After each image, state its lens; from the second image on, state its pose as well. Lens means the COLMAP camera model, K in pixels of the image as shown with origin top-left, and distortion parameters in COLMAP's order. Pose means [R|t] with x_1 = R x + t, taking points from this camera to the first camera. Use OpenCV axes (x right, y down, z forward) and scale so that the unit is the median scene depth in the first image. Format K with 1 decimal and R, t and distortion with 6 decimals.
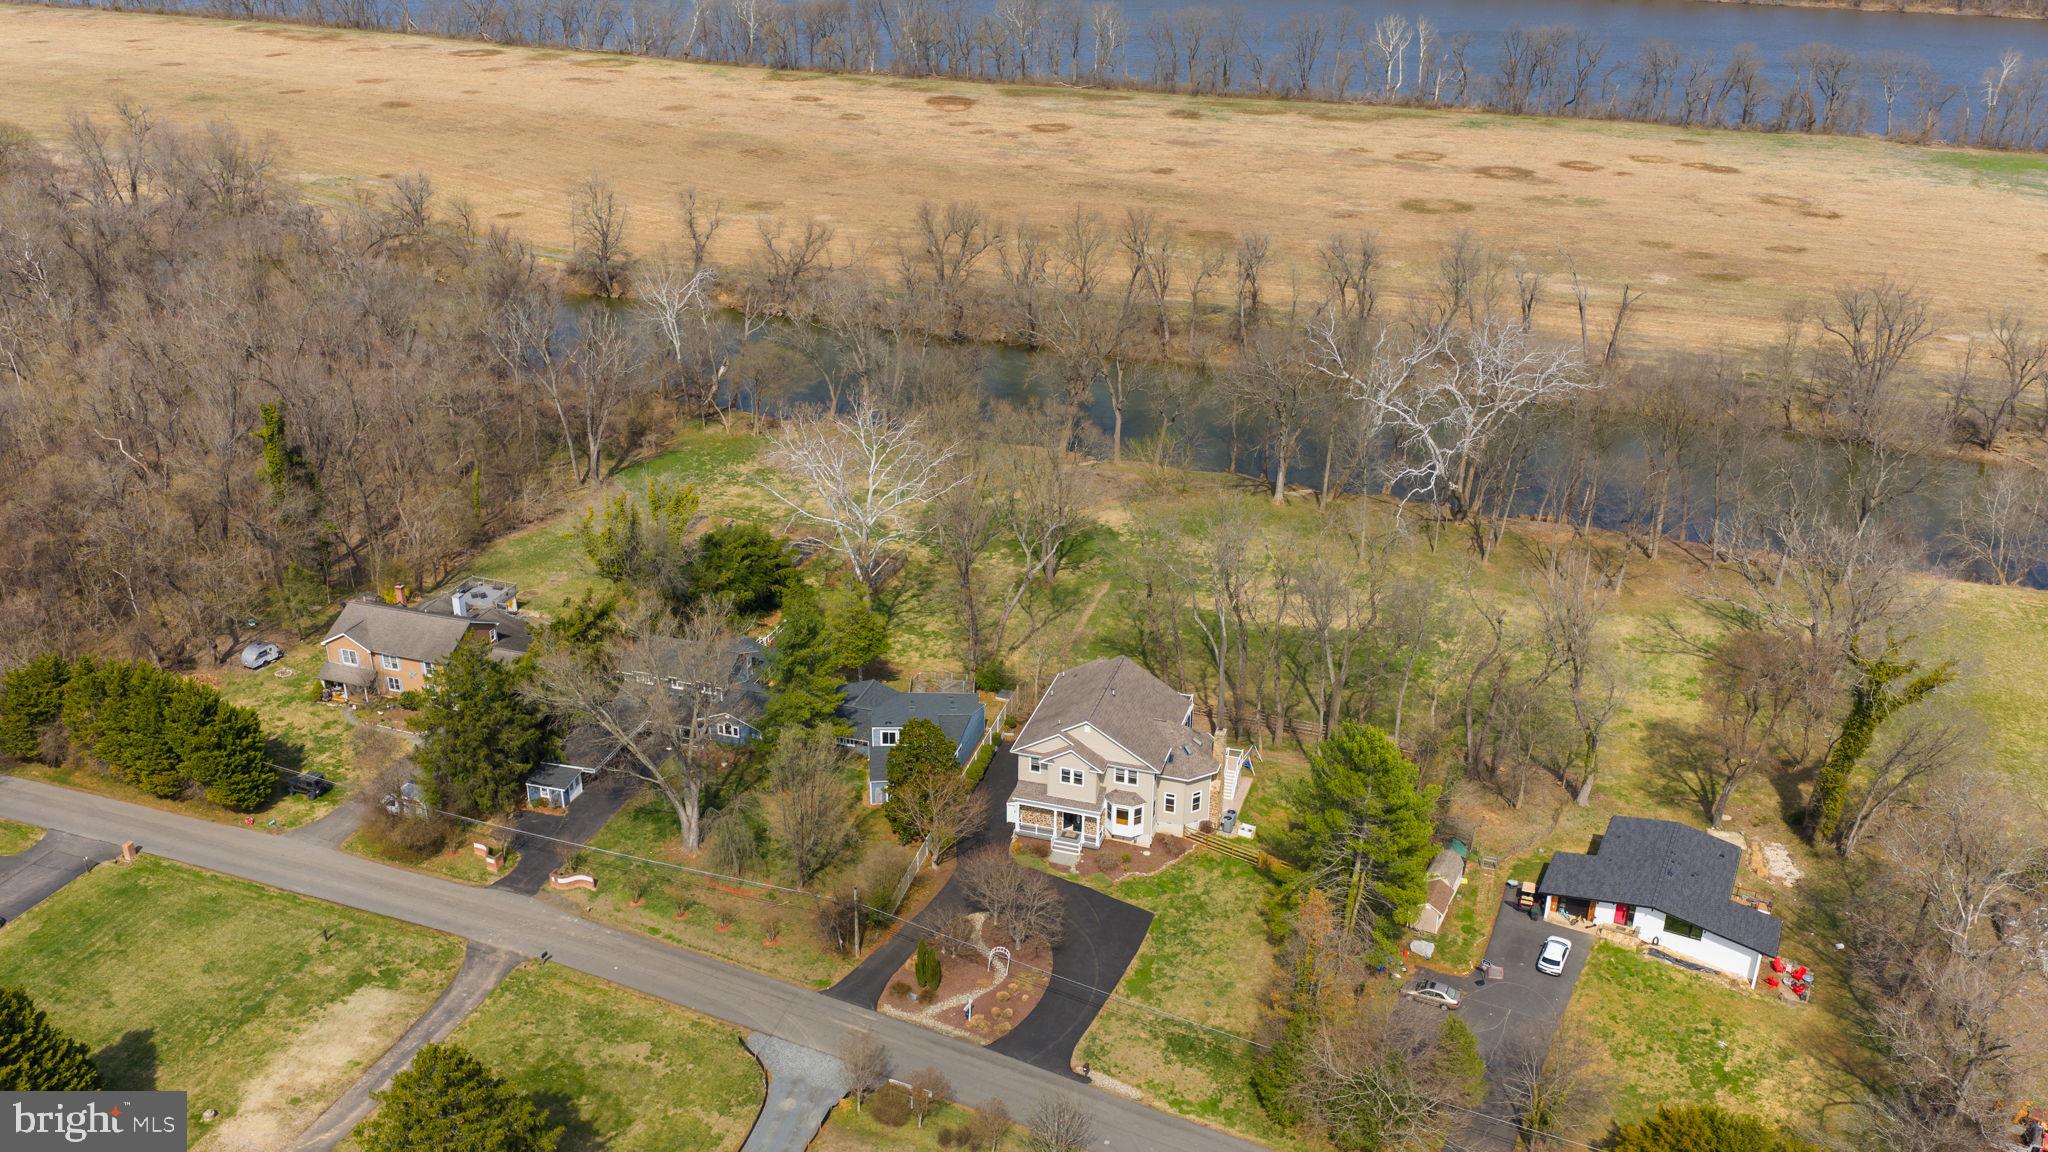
lens RADIAL K [[1689.9, 0, 1027.0], [0, 1689.9, 584.6], [0, 0, 1]] dist [0.029075, -0.059642]
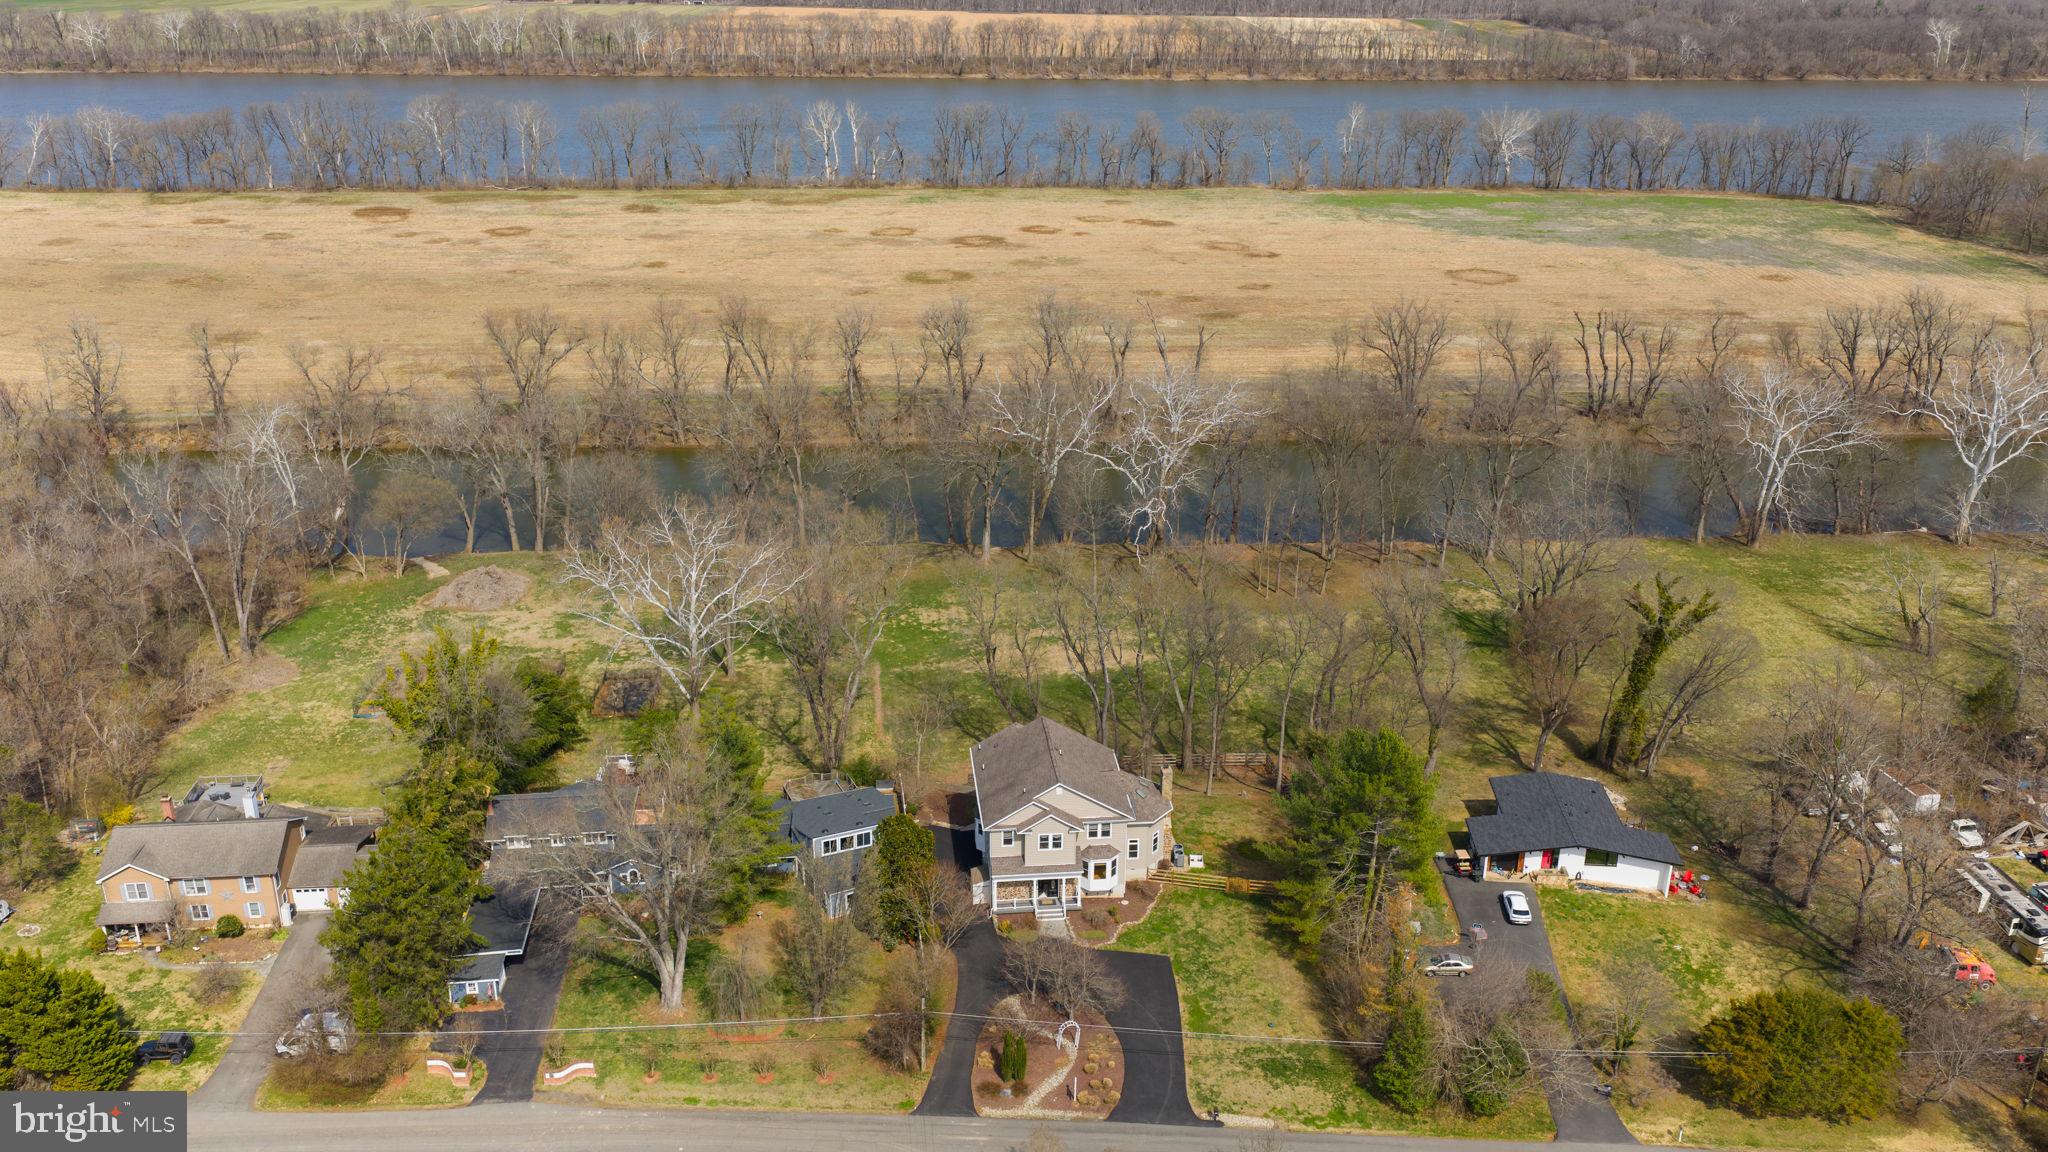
lens RADIAL K [[1689.9, 0, 1027.5], [0, 1689.9, 588.2], [0, 0, 1]] dist [0.029075, -0.059642]
pose [[0.918765, -0.150915, 0.364821, -0.159559], [0.168750, 0.985507, -0.017307, -0.008939], [-0.356922, 0.077465, 0.930917, 0.033919]]
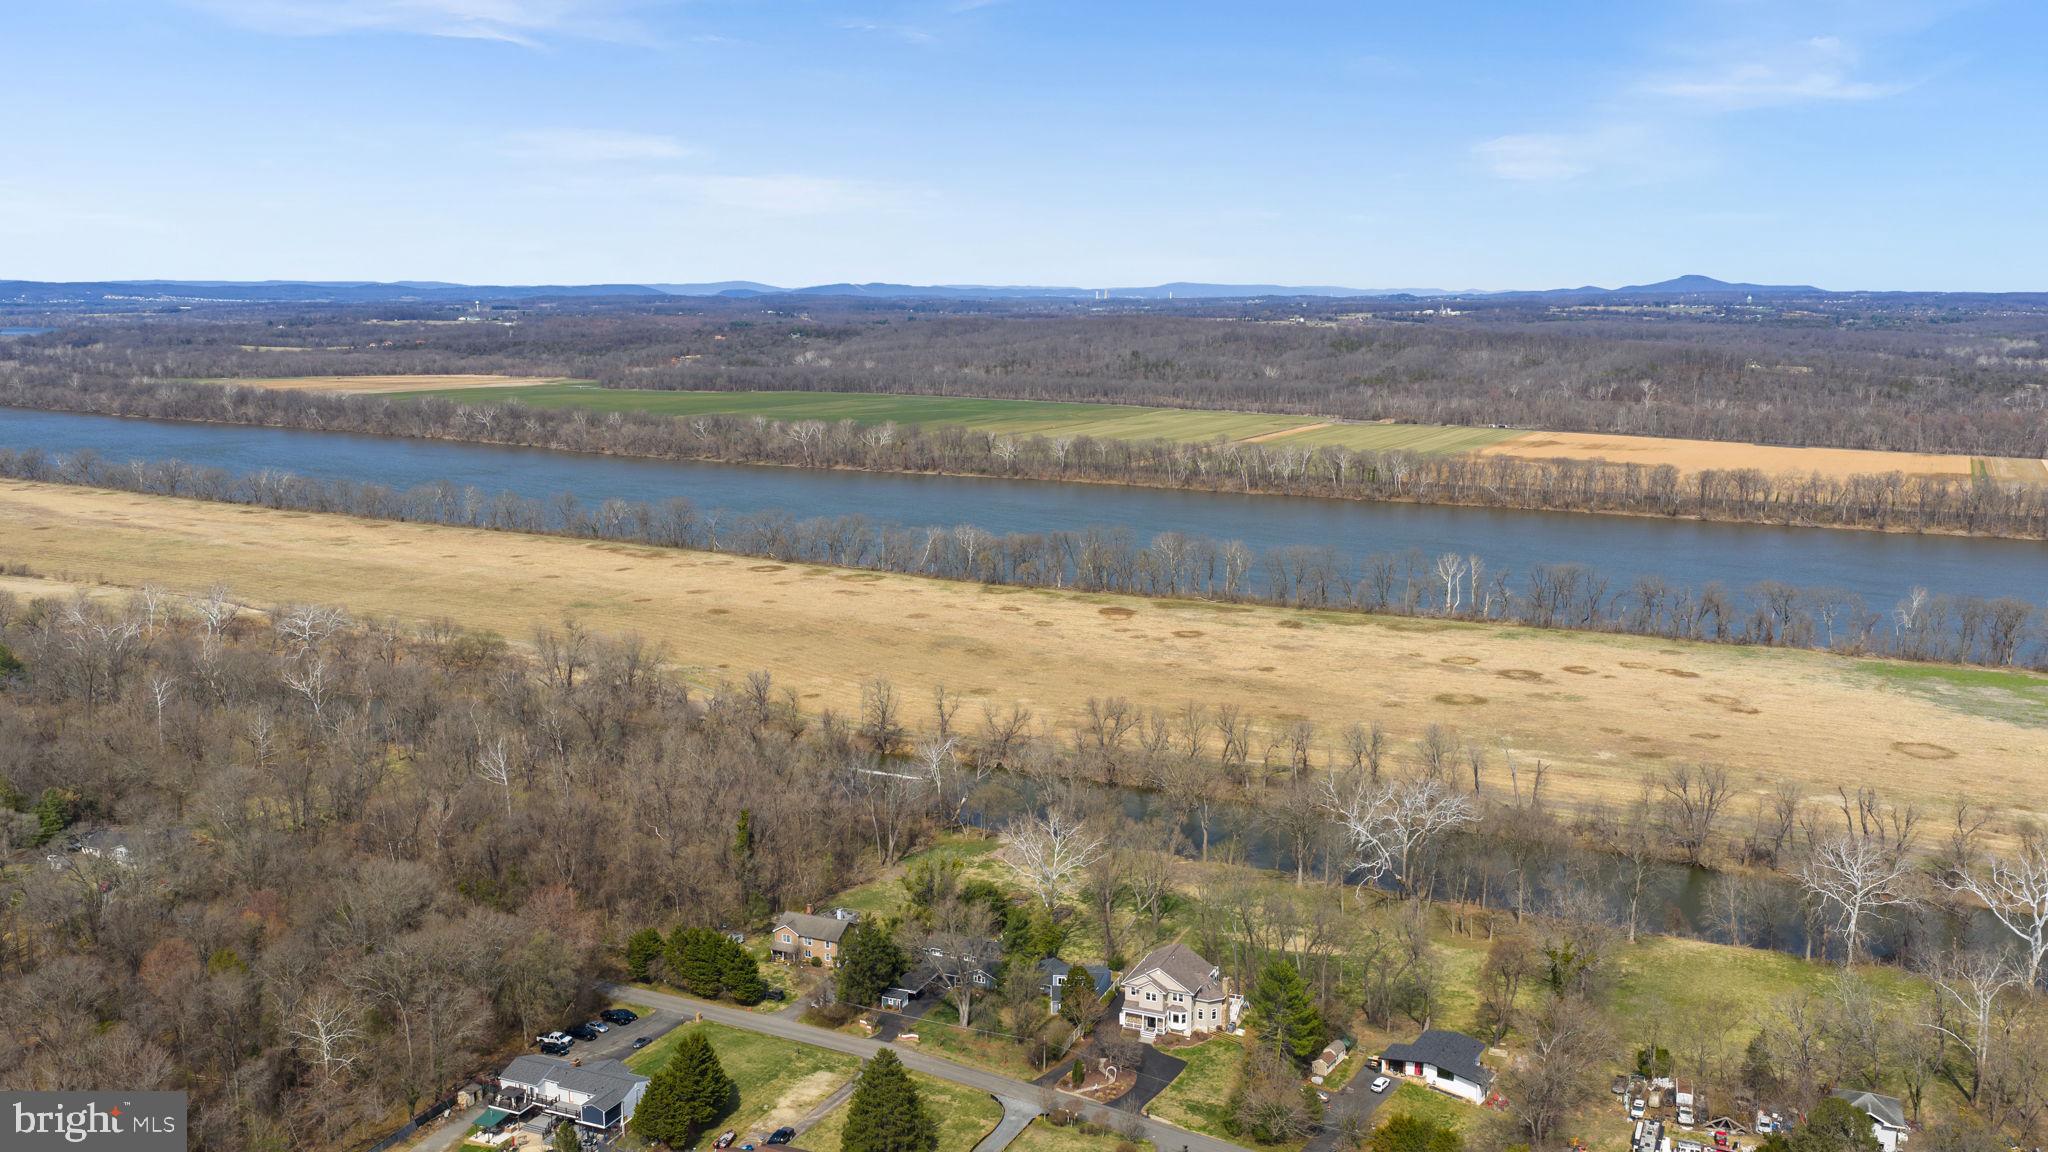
lens RADIAL K [[1689.9, 0, 1025.7], [0, 1689.9, 567.7], [0, 0, 1]] dist [0.029075, -0.059642]
pose [[0.994452, 0.007909, -0.104891, 0.042318], [-0.036215, 0.961949, -0.270818, 0.085532], [0.098758, 0.273114, 0.956899, -0.542674]]
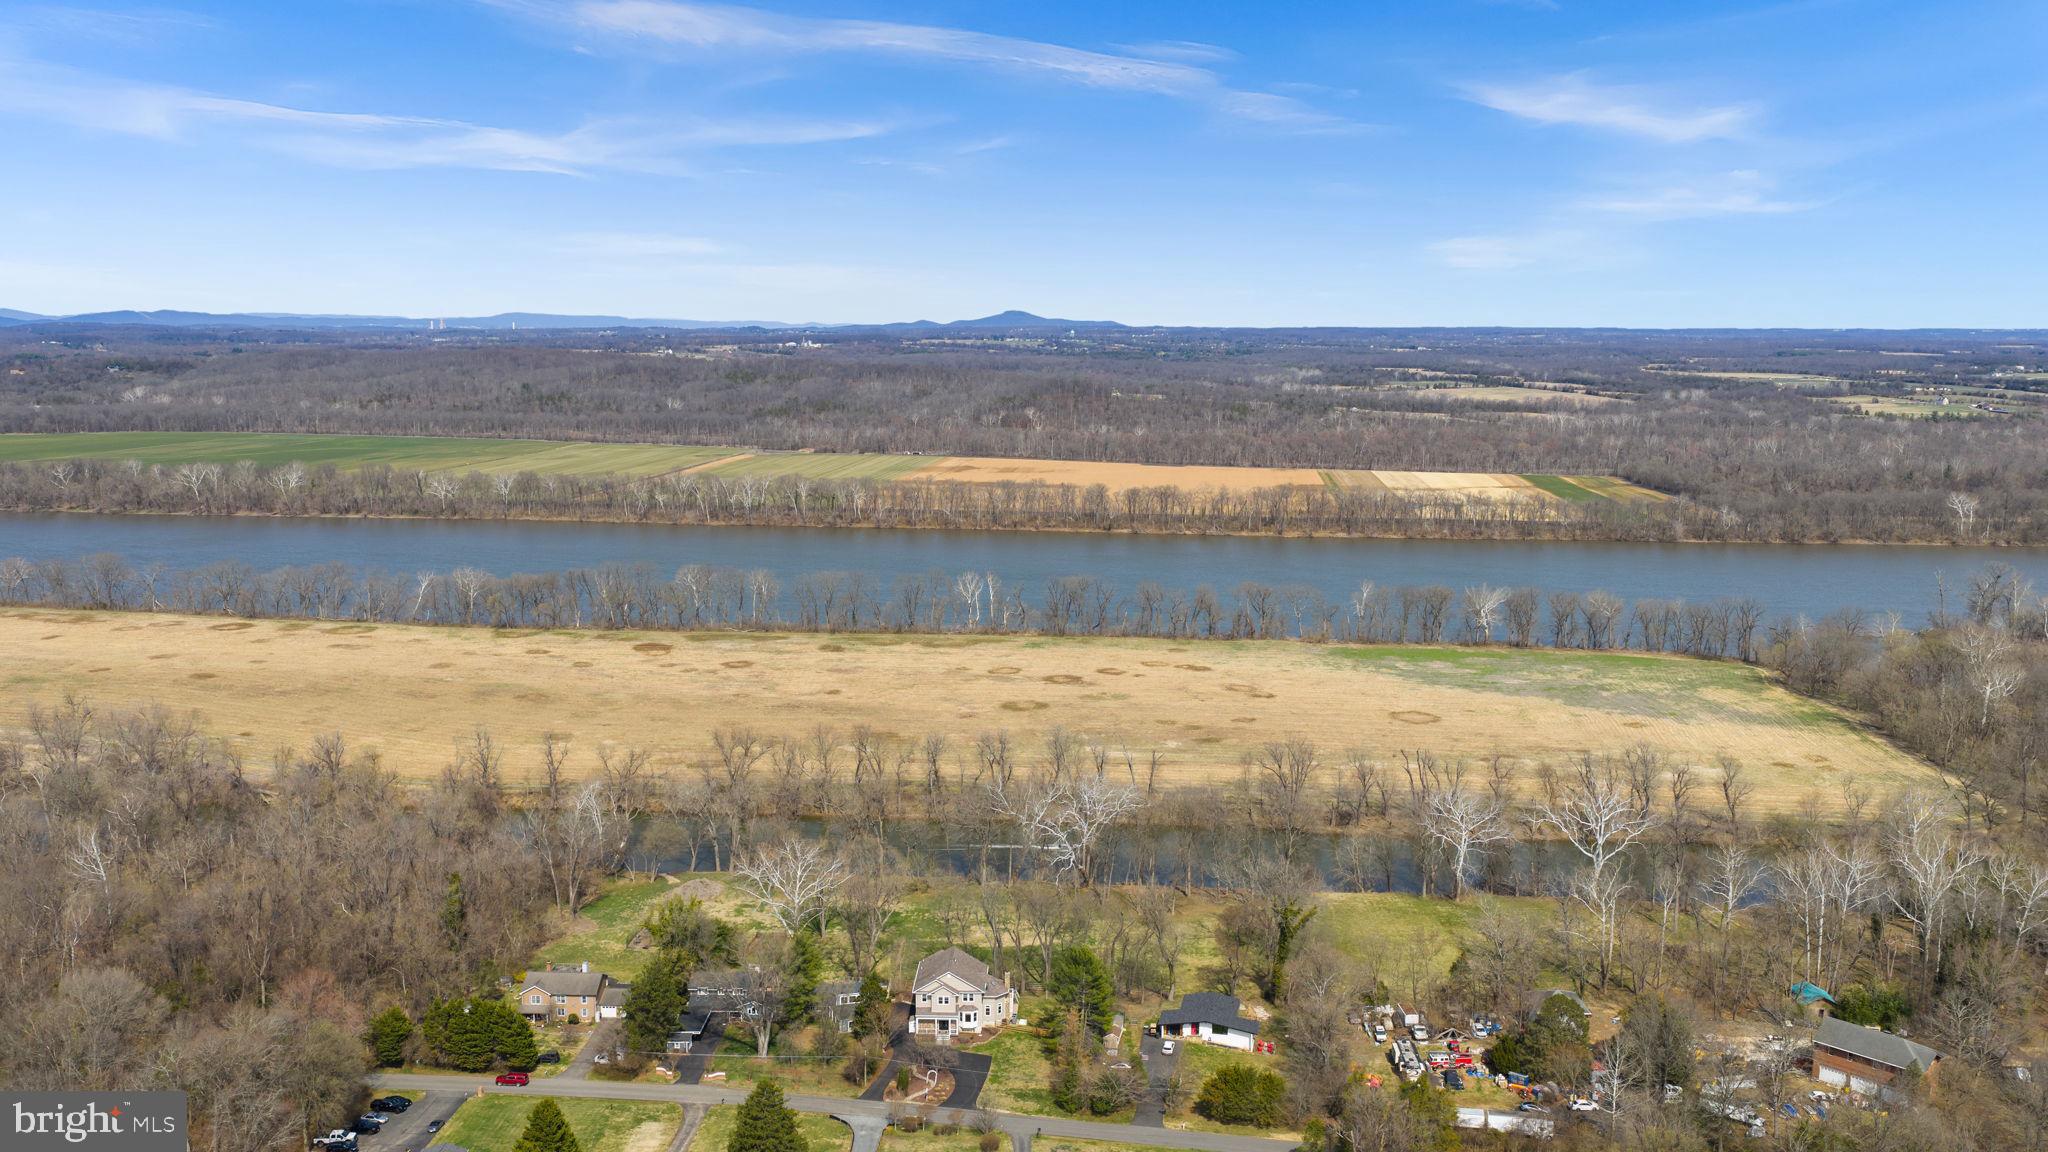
lens RADIAL K [[1689.9, 0, 1024.6], [0, 1689.9, 582.2], [0, 0, 1]] dist [0.029075, -0.059642]
pose [[0.962773, -0.044423, 0.266636, -0.205022], [0.117542, 0.957066, -0.264969, 0.091324], [-0.243418, 0.286446, 0.926659, -0.559739]]
